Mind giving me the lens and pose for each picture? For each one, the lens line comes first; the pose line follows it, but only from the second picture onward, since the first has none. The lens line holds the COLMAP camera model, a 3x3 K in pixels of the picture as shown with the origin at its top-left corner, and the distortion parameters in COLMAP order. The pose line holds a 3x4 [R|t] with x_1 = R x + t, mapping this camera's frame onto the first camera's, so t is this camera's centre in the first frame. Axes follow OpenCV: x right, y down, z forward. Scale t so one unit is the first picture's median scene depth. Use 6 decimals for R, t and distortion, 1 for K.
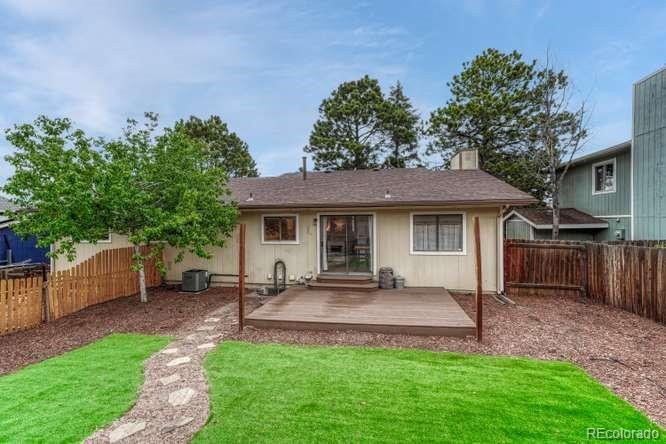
lens RADIAL K [[297.9, 0, 334.5], [0, 297.9, 226.4], [0, 0, 1]] dist [-0.002587, 0.000172]
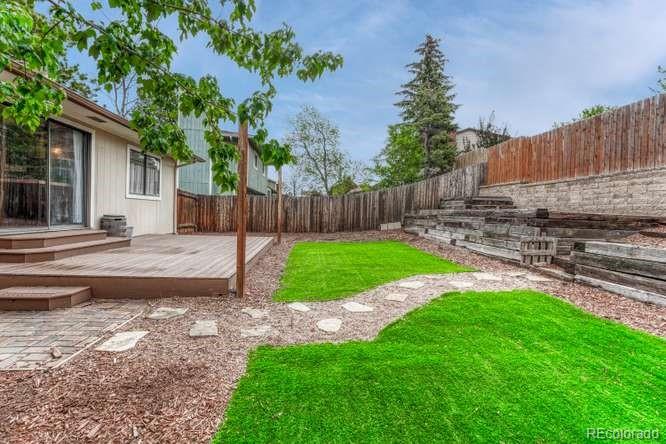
lens RADIAL K [[272.1, 0, 329.9], [0, 272.1, 219.7], [0, 0, 1]] dist [0.002752, -0.000143]
pose [[-0.261740, -0.024982, 0.964815, -0.574236], [-0.020680, 0.999581, 0.020272, 0.122048], [-0.964917, -0.014646, -0.262147, 0.635975]]
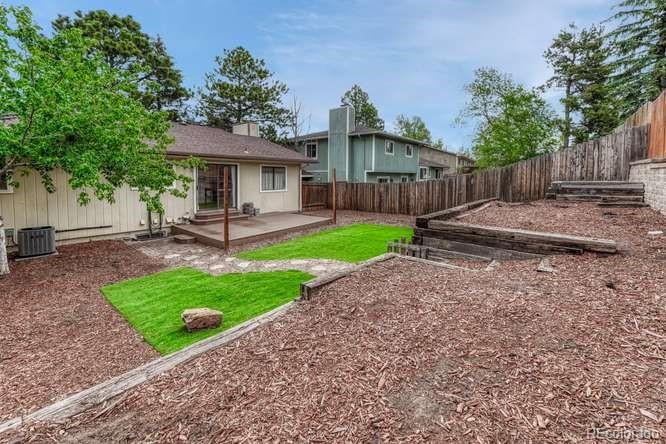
lens RADIAL K [[272.1, 0, 338.1], [0, 272.1, 190.2], [0, 0, 1]] dist [0.002752, -0.000143]
pose [[0.480206, -0.035950, 0.876419, -0.733277], [0.000736, 0.999176, 0.040582, 0.024802], [-0.877156, -0.018843, 0.479836, -0.008801]]
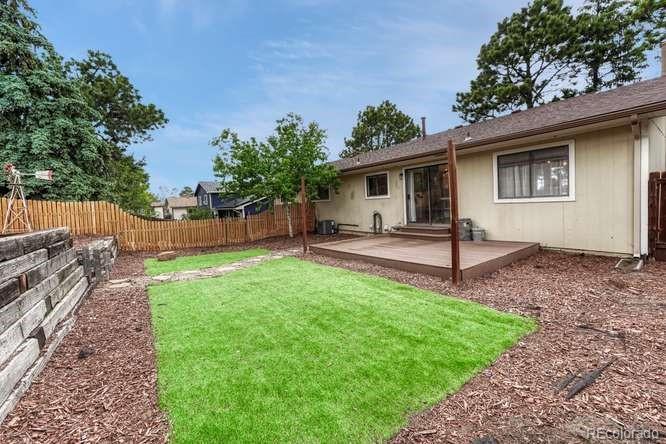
lens RADIAL K [[272.1, 0, 329.5], [0, 272.1, 217.2], [0, 0, 1]] dist [0.002752, -0.000143]
pose [[0.726621, 0.007053, -0.687003, 0.431096], [0.033684, 0.998379, 0.045876, 0.079501], [0.686213, -0.056475, 0.725205, 0.097945]]
